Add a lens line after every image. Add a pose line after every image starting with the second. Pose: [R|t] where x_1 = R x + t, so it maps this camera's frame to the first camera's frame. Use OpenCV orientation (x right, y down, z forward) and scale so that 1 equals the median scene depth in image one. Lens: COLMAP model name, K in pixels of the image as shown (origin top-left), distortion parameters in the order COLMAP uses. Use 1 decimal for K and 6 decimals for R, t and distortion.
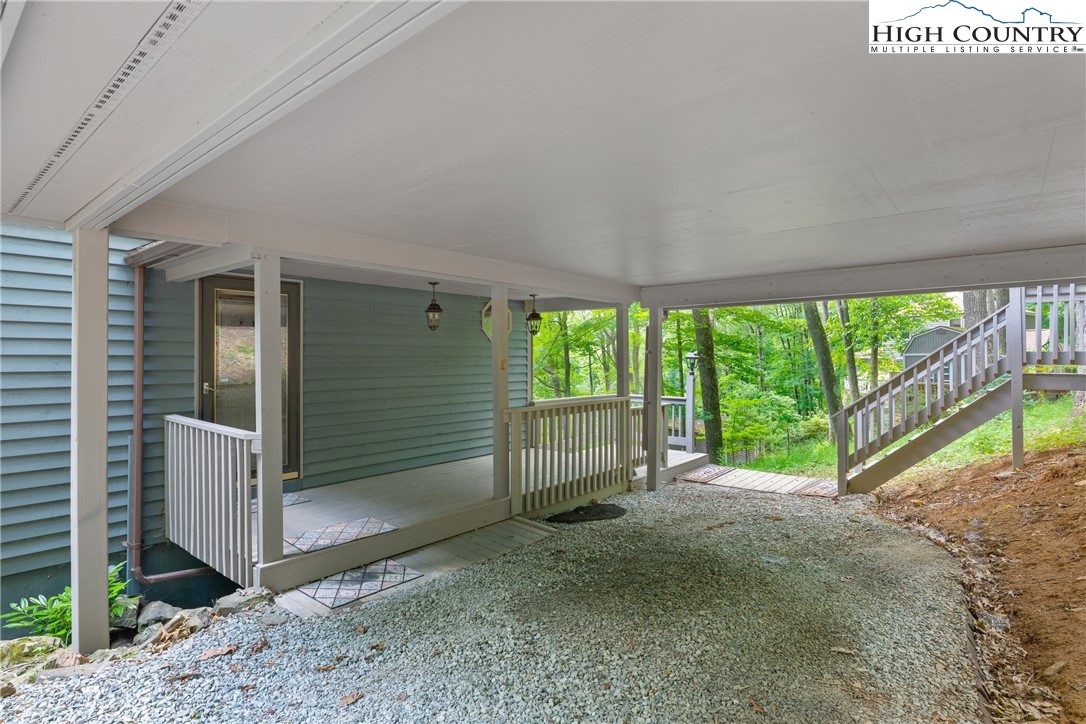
lens RADIAL K [[551.6, 0, 543.0], [0, 551.6, 362.0], [0, 0, 1]] dist [-0.000521, -0.000009]
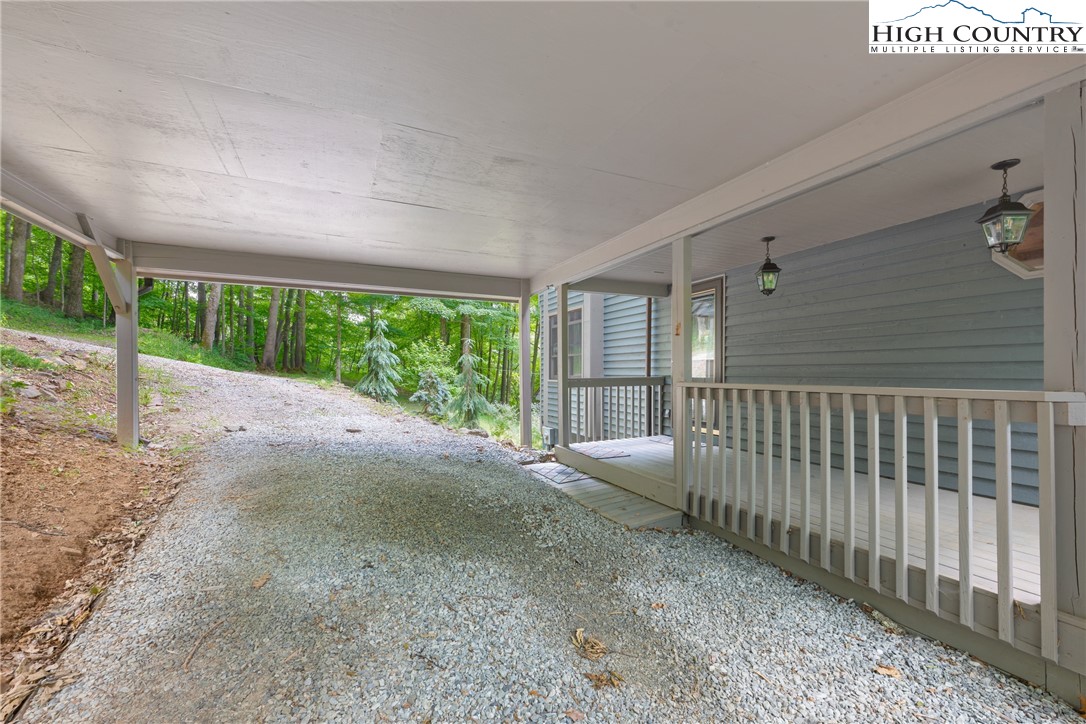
lens RADIAL K [[428.8, 0, 543.0], [0, 428.8, 362.0], [0, 0, 1]] dist [-0.001377, -0.000088]
pose [[-0.409818, -0.016100, -0.912025, 0.691450], [-0.004783, 0.999868, -0.015501, 0.074284], [0.912155, -0.001990, -0.409841, 1.194367]]
